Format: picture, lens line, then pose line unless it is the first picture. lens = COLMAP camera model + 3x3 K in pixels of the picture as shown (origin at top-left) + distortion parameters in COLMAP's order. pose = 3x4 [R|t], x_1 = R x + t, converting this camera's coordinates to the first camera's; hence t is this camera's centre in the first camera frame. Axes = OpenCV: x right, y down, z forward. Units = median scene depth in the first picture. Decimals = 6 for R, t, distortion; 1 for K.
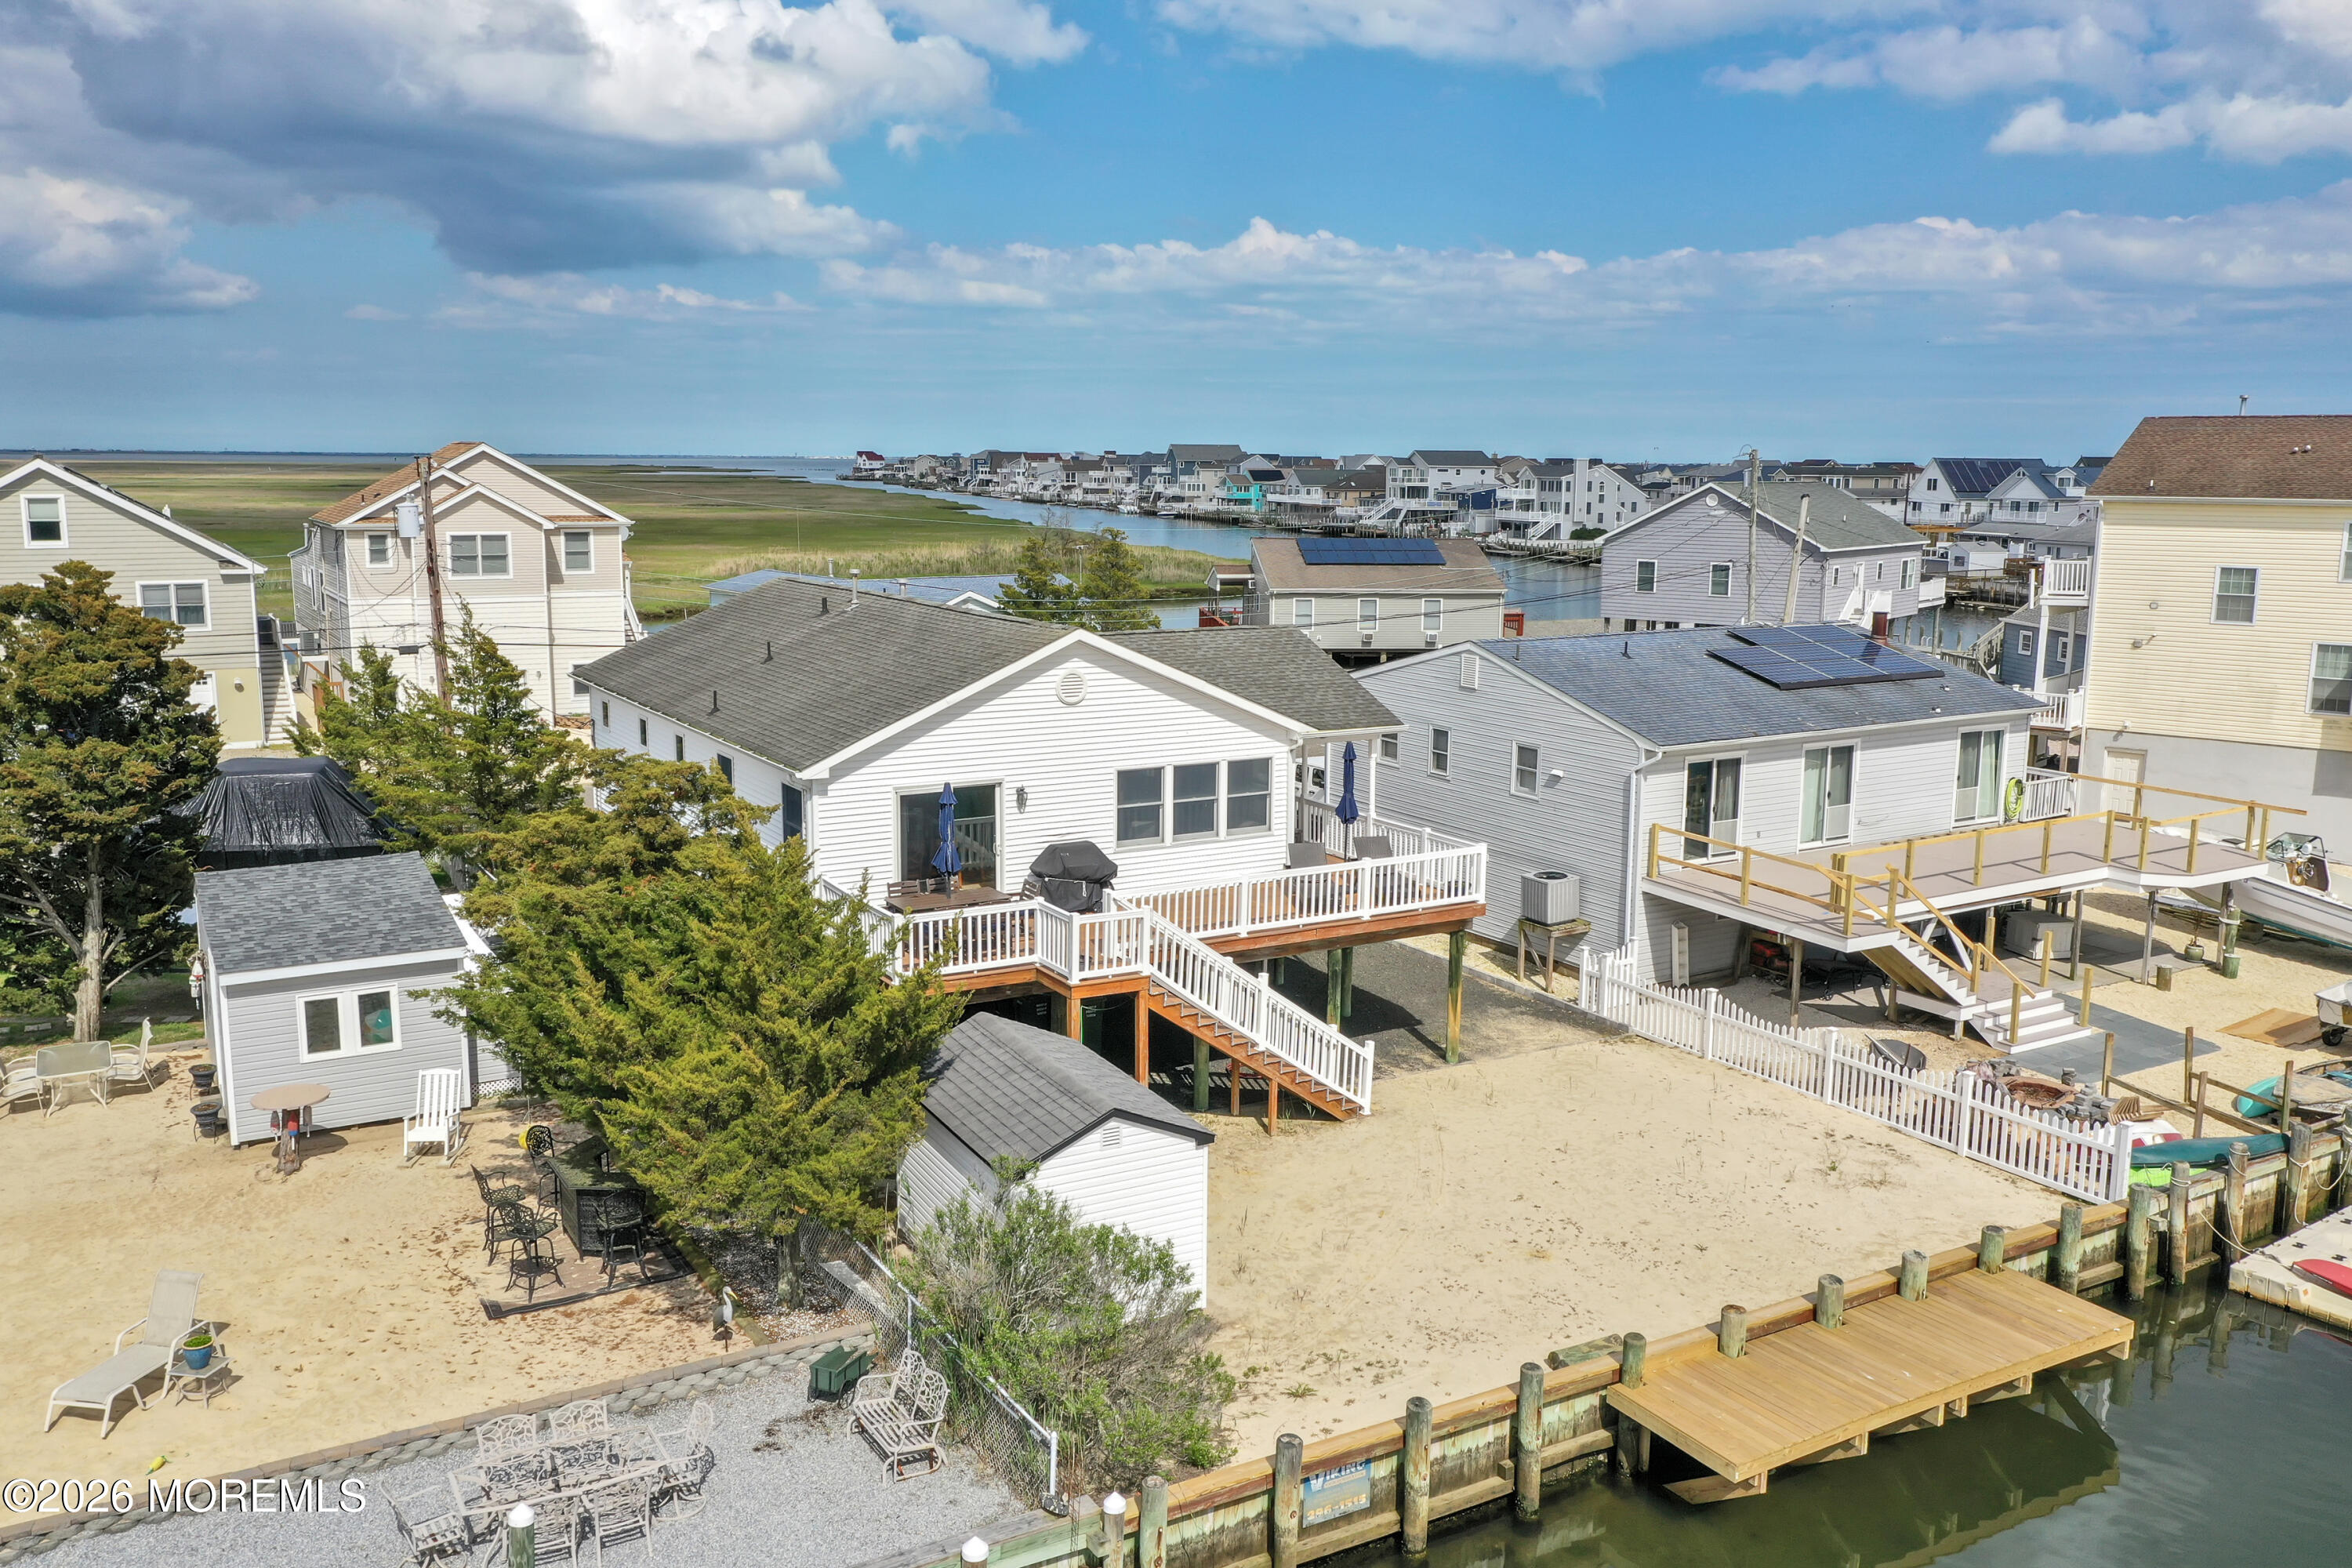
lens RADIAL K [[1906.3, 0, 1172.8], [0, 1906.3, 782.0], [0, 0, 1]] dist [0.015727, 0.007900]
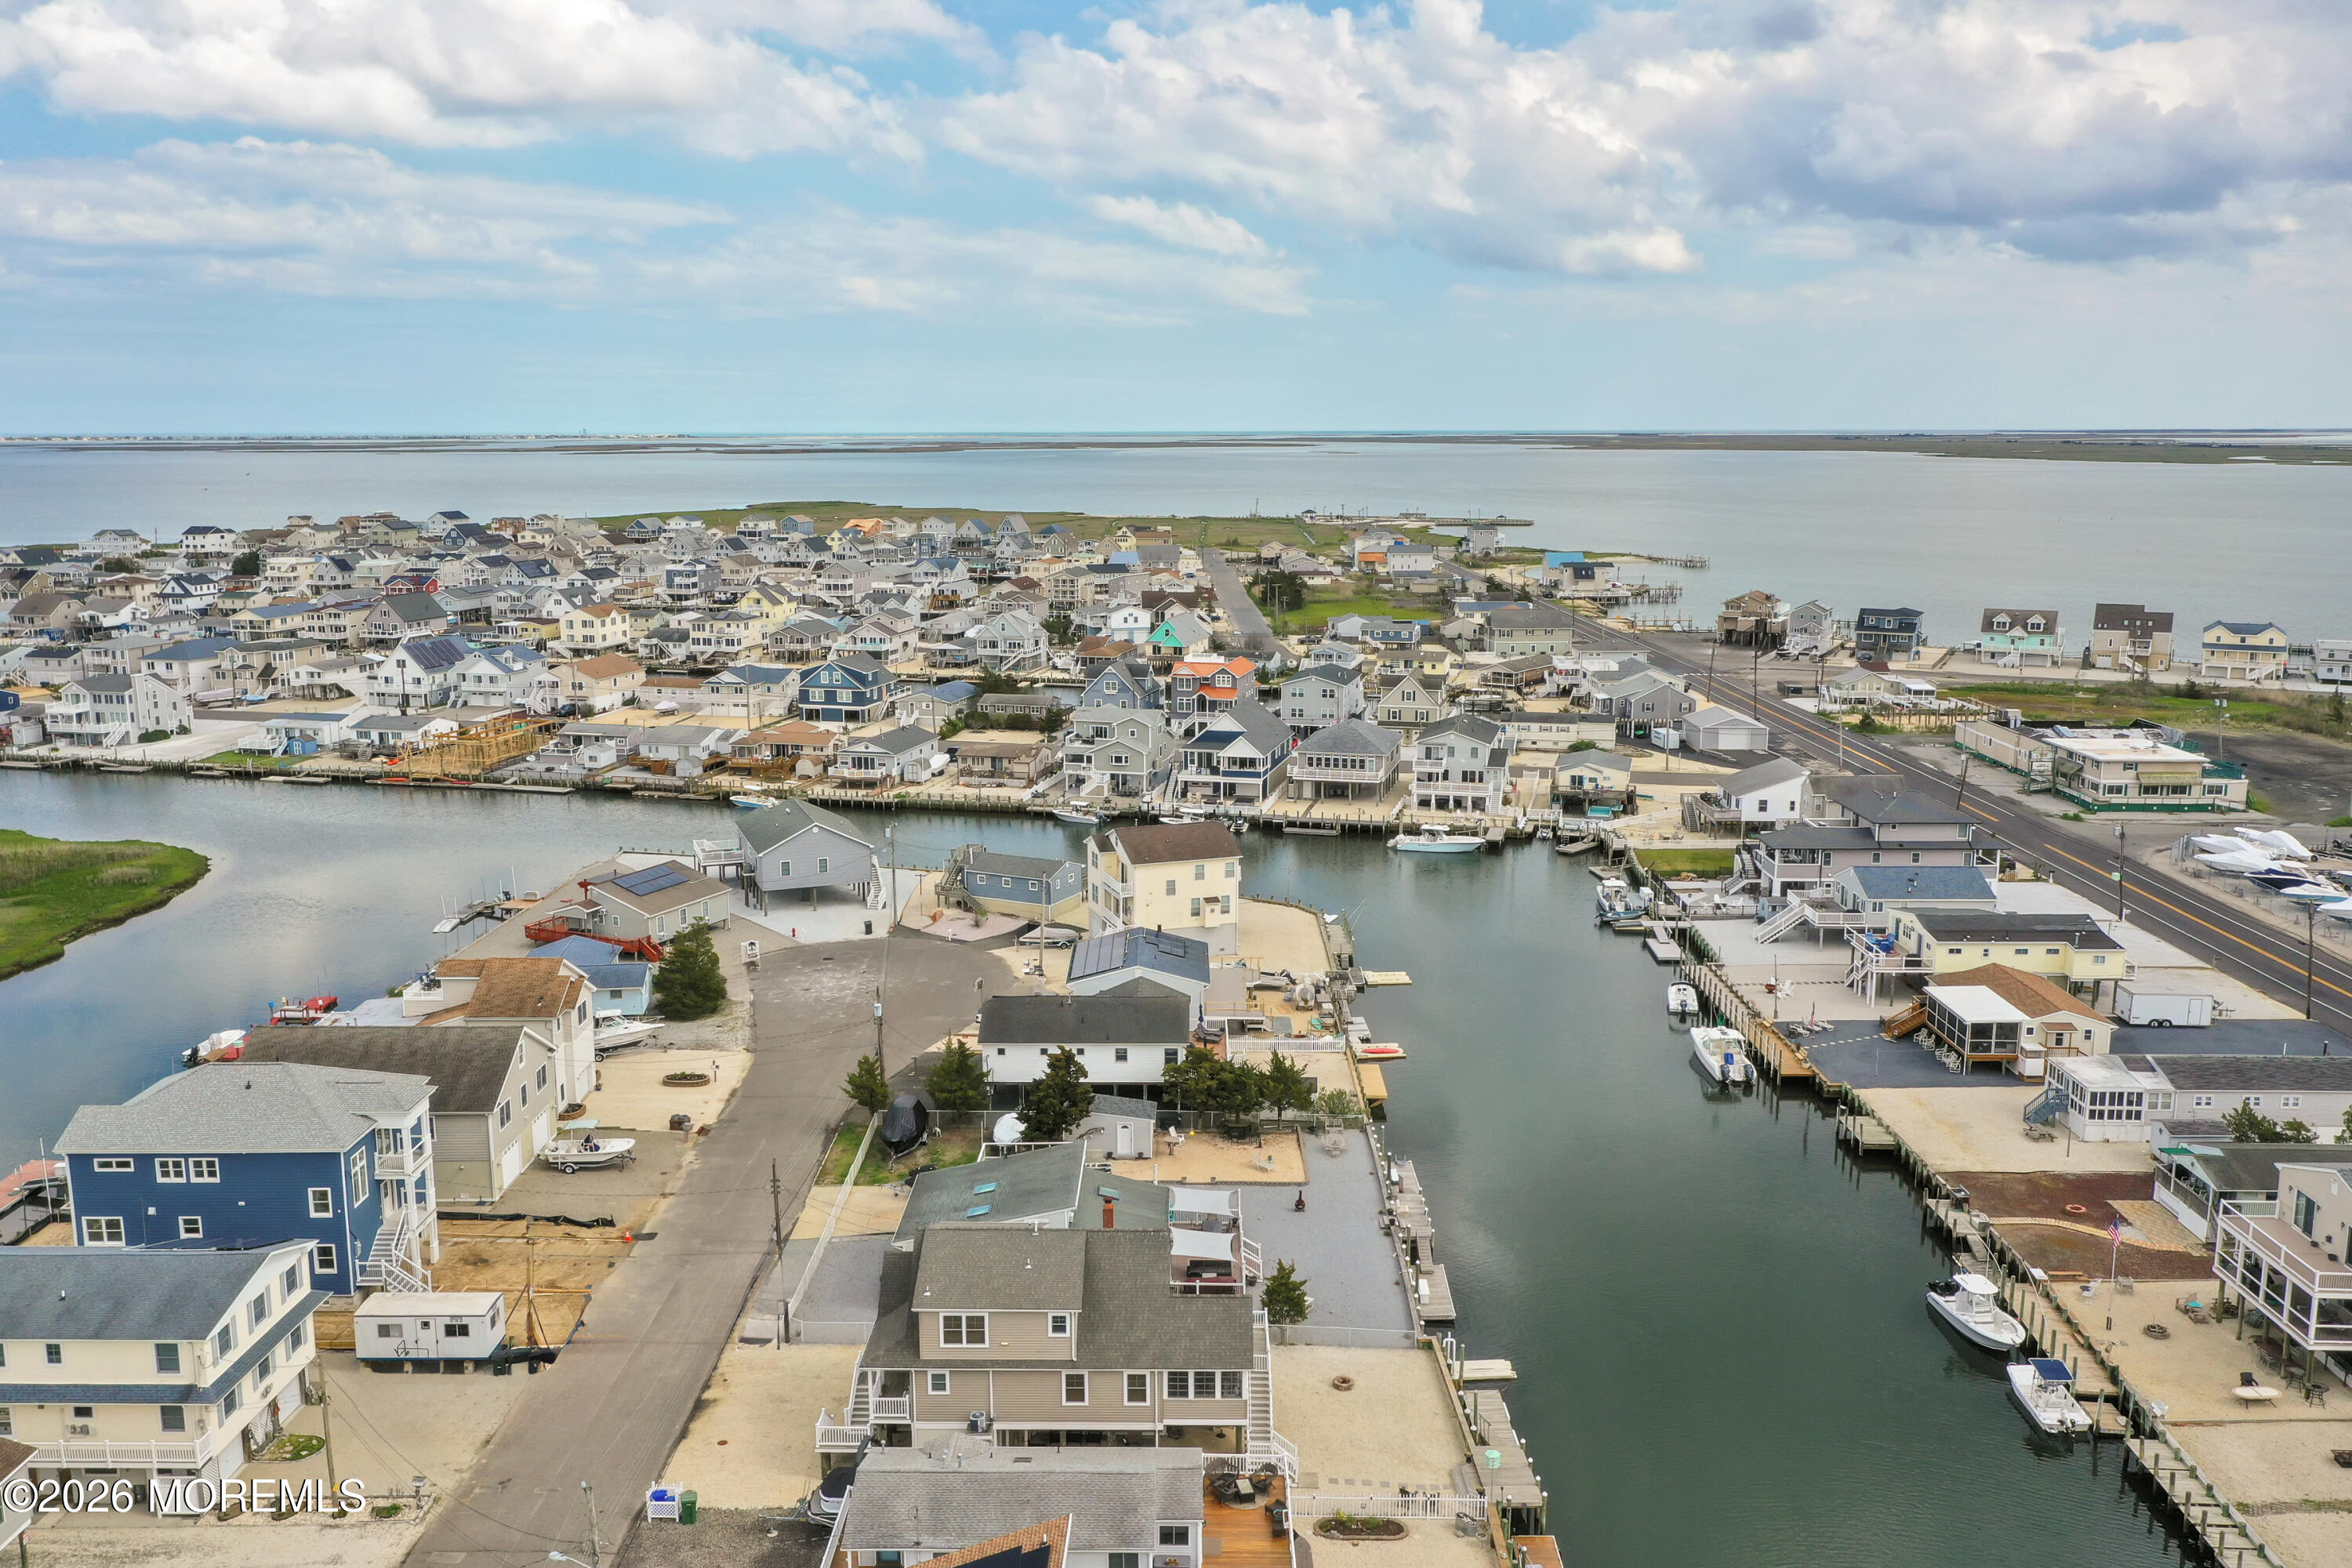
lens RADIAL K [[1924.3, 0, 1173.3], [0, 1924.3, 735.0], [0, 0, 1]] dist [0.014384, 0.010866]
pose [[0.515219, -0.148815, 0.844040, -3.199935], [0.152284, 0.985035, 0.080717, -0.889637], [-0.843421, 0.086946, 0.530171, -1.193064]]
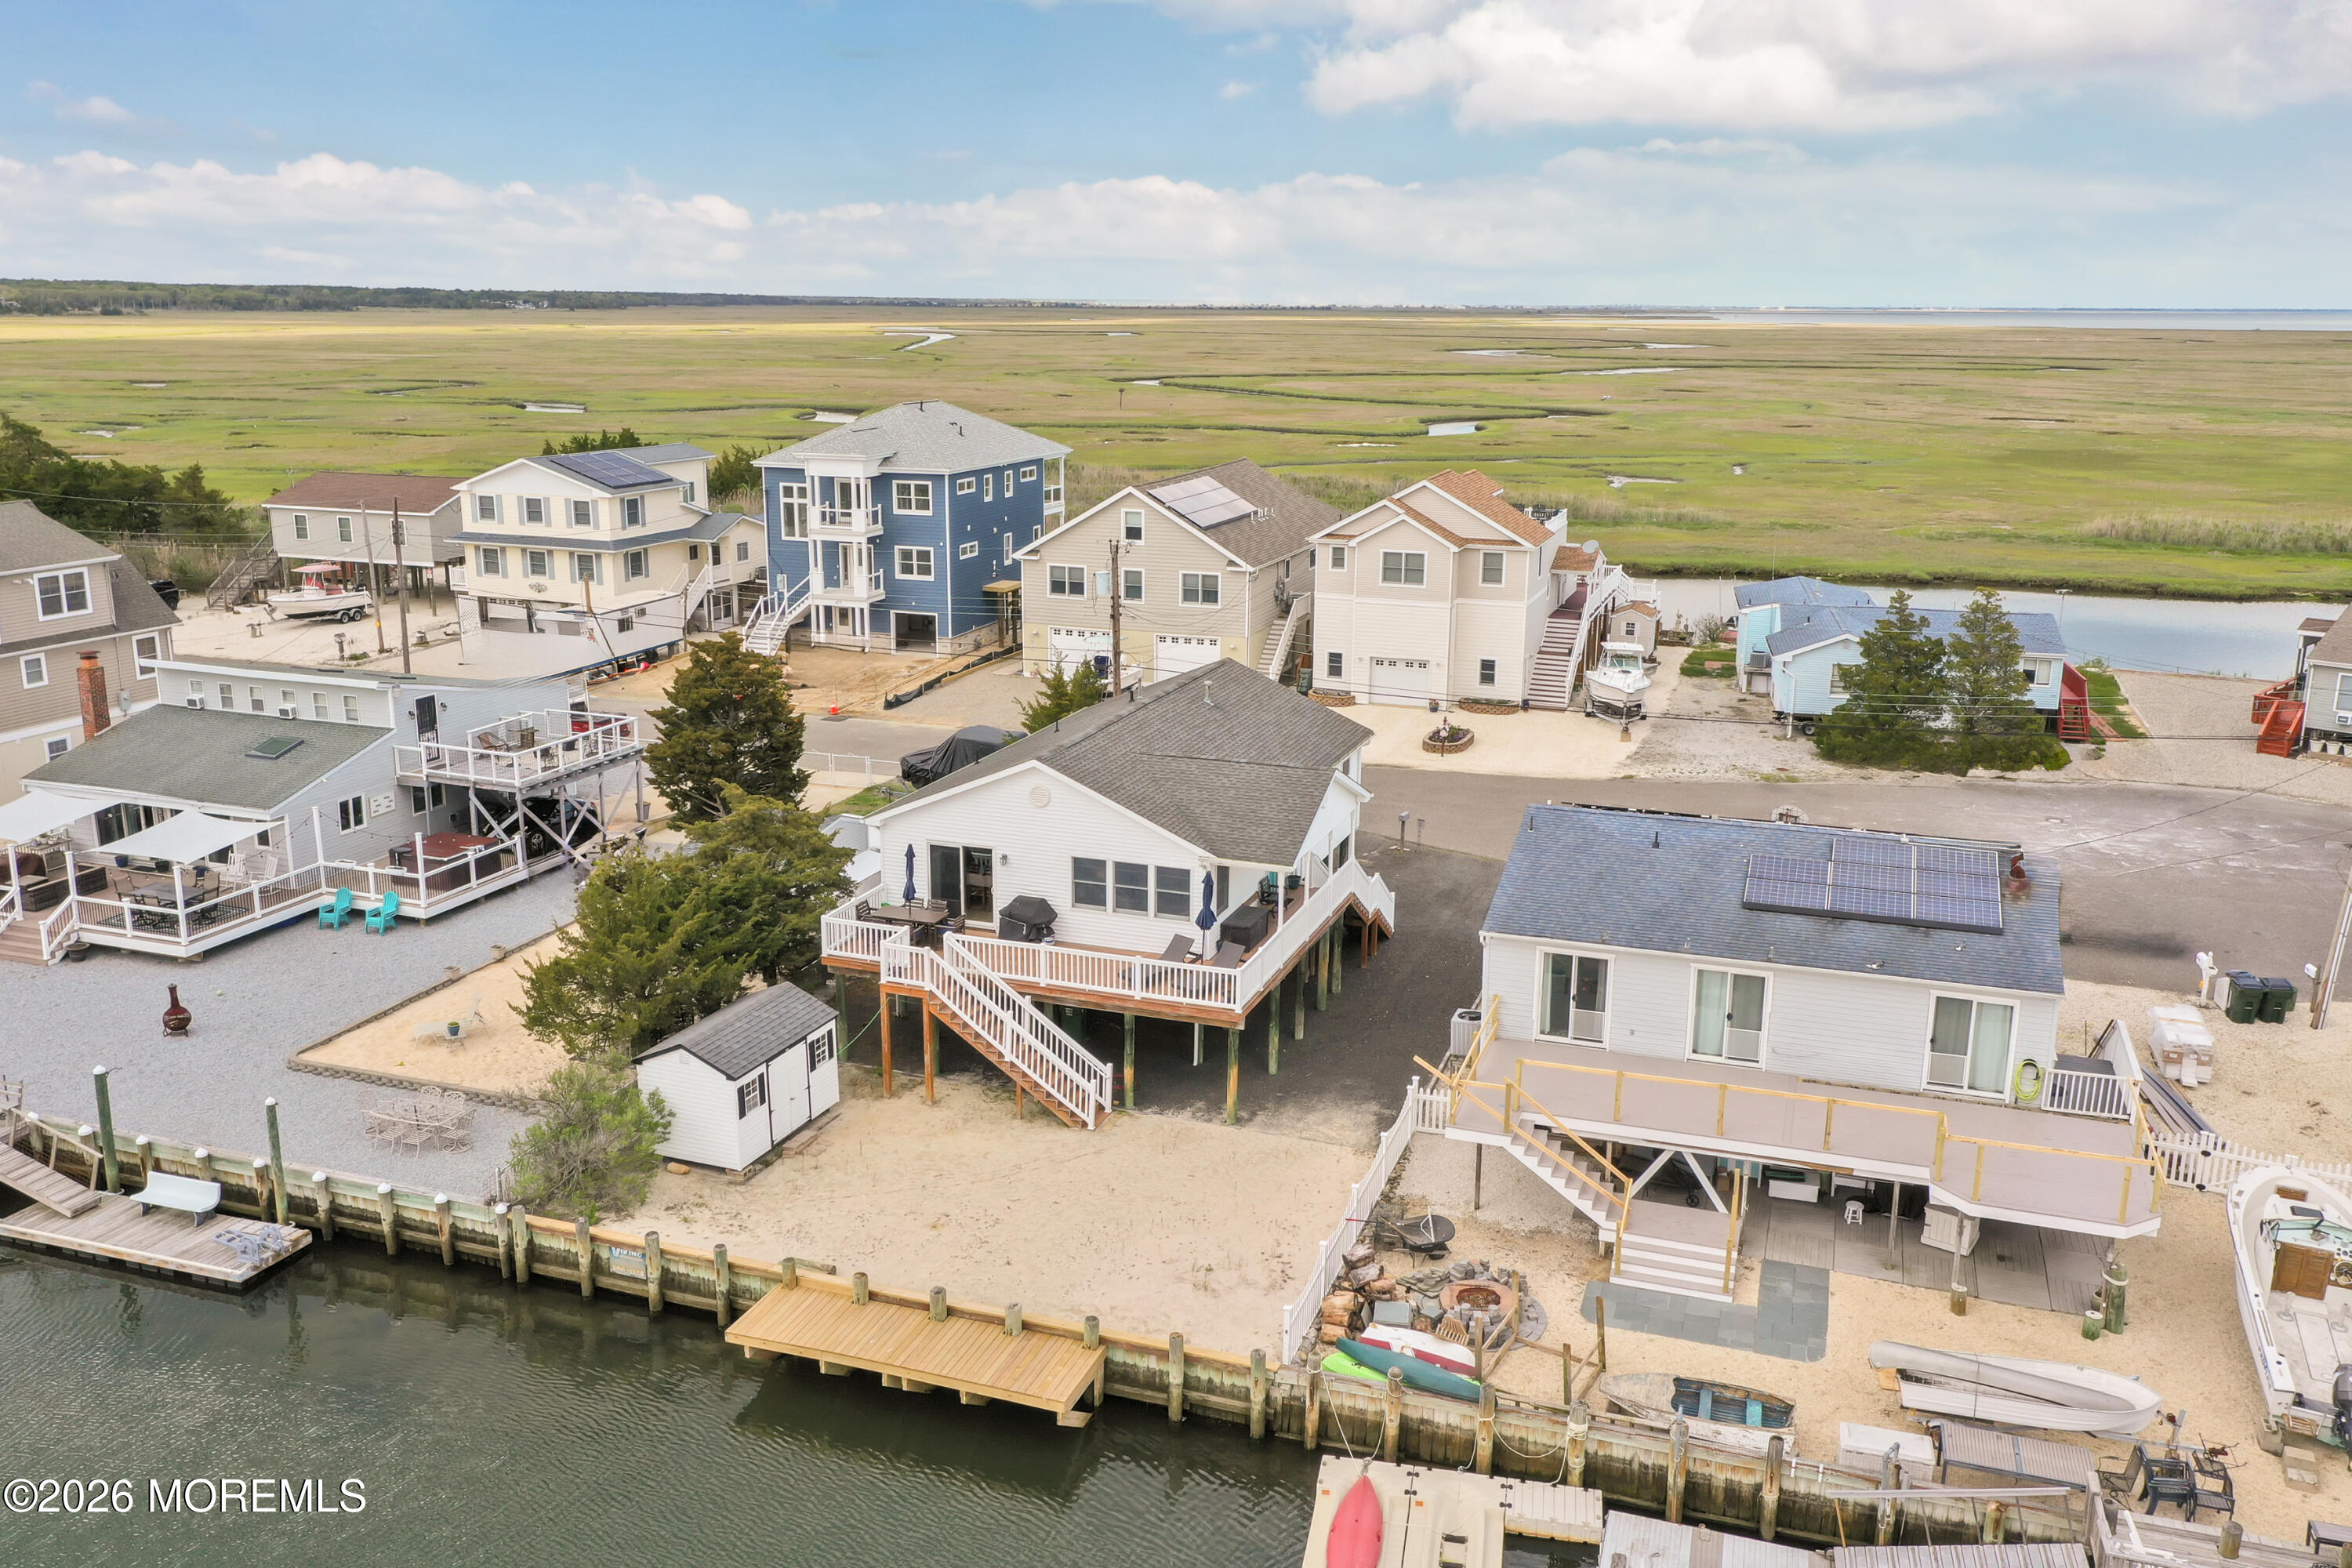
lens RADIAL K [[1927.5, 0, 1172.4], [0, 1927.5, 752.0], [0, 0, 1]] dist [0.014927, 0.012948]
pose [[0.639412, 0.173678, -0.748992, 0.982181], [-0.132276, 0.984477, 0.115359, -0.234170], [0.757400, 0.025312, 0.652460, 0.074400]]
